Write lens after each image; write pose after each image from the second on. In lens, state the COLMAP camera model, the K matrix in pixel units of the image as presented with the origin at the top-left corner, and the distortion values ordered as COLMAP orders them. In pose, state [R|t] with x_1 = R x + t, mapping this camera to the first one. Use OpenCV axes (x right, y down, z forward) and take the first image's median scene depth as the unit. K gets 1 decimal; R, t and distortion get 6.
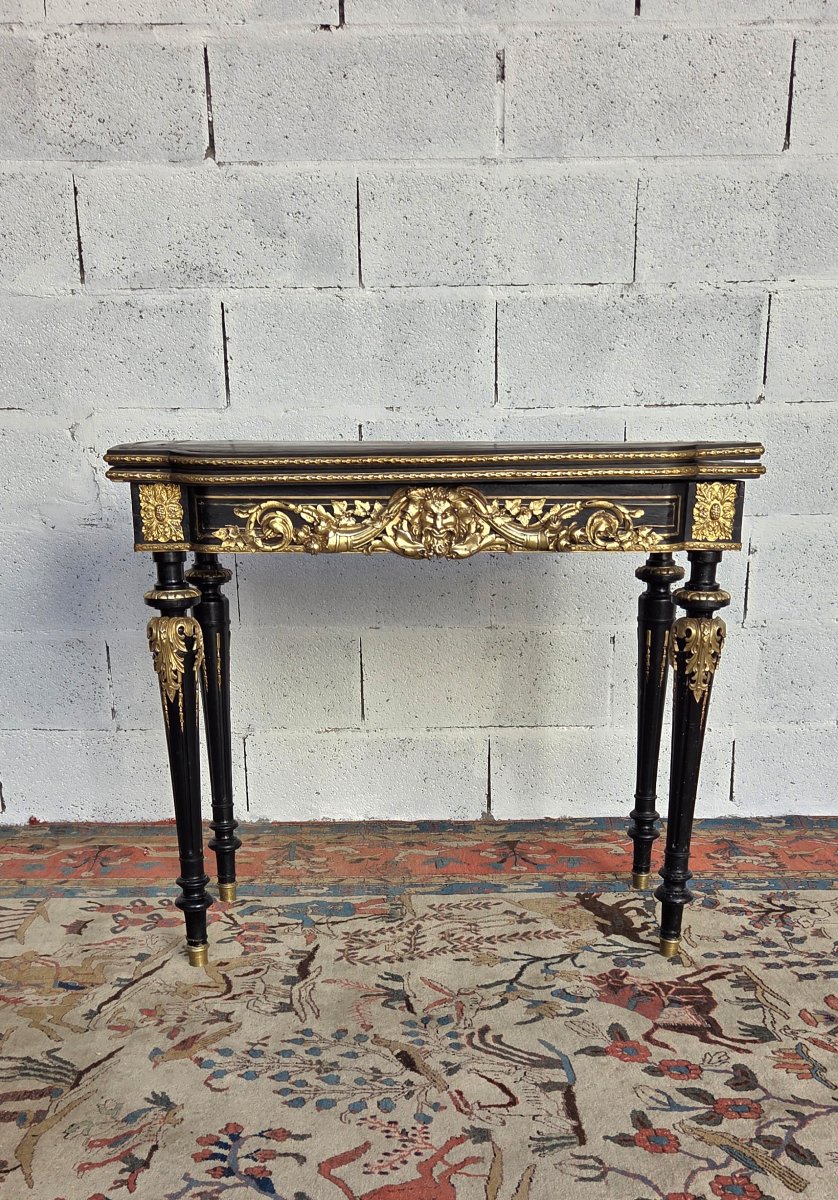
lens RADIAL K [[1208.1, 0, 437.0], [0, 1208.1, 805.3], [0, 0, 1]] dist [0.087909, -0.093575]
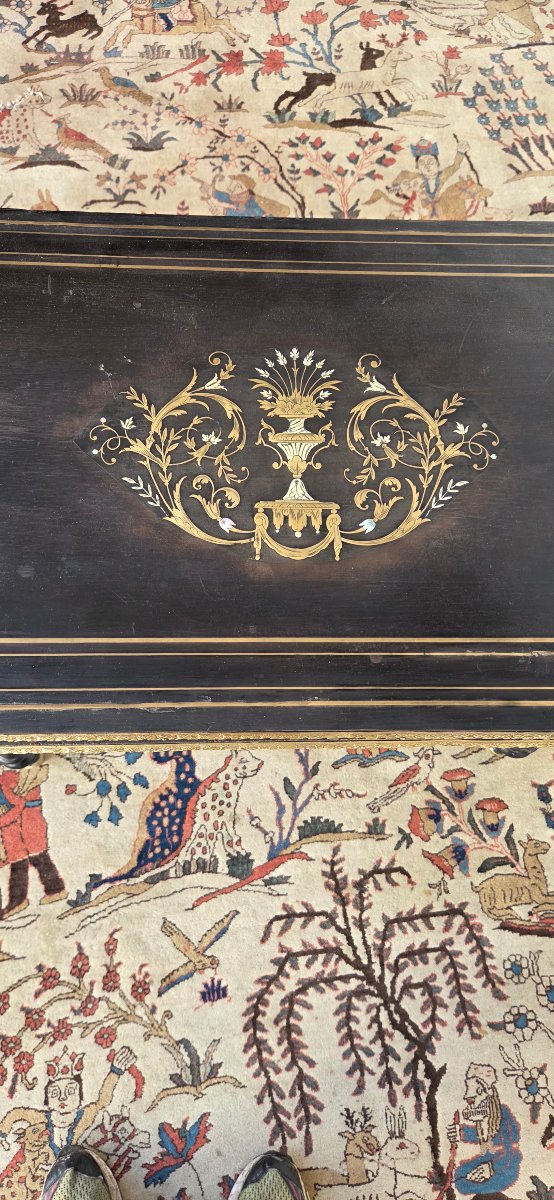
lens RADIAL K [[811.9, 0, 284.7], [0, 811.9, 586.7], [0, 0, 1]] dist [0.066206, -0.062890]
pose [[0.075685, 0.947496, -0.310682, 0.330554], [-0.330518, 0.317800, 0.888685, -0.466546], [0.940760, 0.035426, 0.337217, 0.529260]]
